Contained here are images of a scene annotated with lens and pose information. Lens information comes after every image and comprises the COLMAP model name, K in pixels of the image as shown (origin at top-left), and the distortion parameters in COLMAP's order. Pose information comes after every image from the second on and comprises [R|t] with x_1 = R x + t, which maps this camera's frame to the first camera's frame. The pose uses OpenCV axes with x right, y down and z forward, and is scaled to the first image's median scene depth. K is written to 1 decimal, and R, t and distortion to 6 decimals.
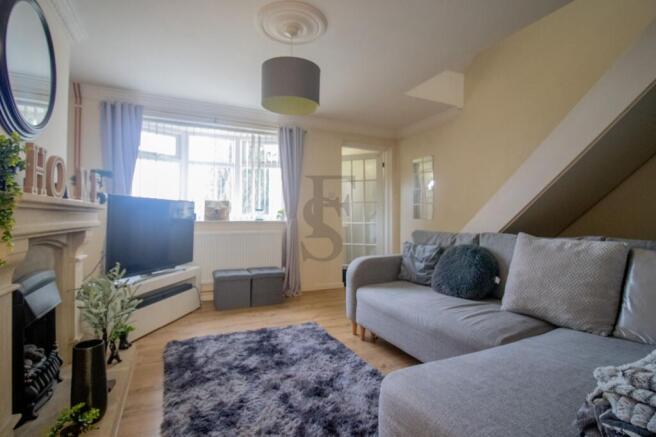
lens RADIAL K [[322.9, 0, 329.6], [0, 322.9, 217.8], [0, 0, 1]] dist [-0.004845, -0.000587]
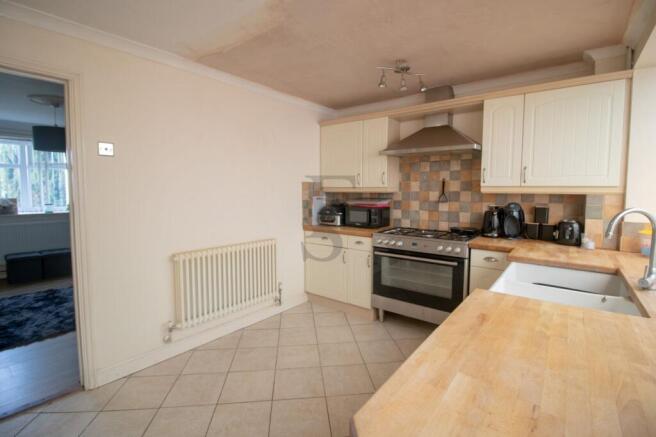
lens RADIAL K [[322.9, 0, 325.8], [0, 322.9, 219.1], [0, 0, 1]] dist [-0.004845, -0.000587]
pose [[0.905190, -0.037195, 0.423377, 0.265790], [-0.004232, 0.995325, 0.096490, -0.108977], [-0.424986, -0.089133, 0.900801, -0.696948]]
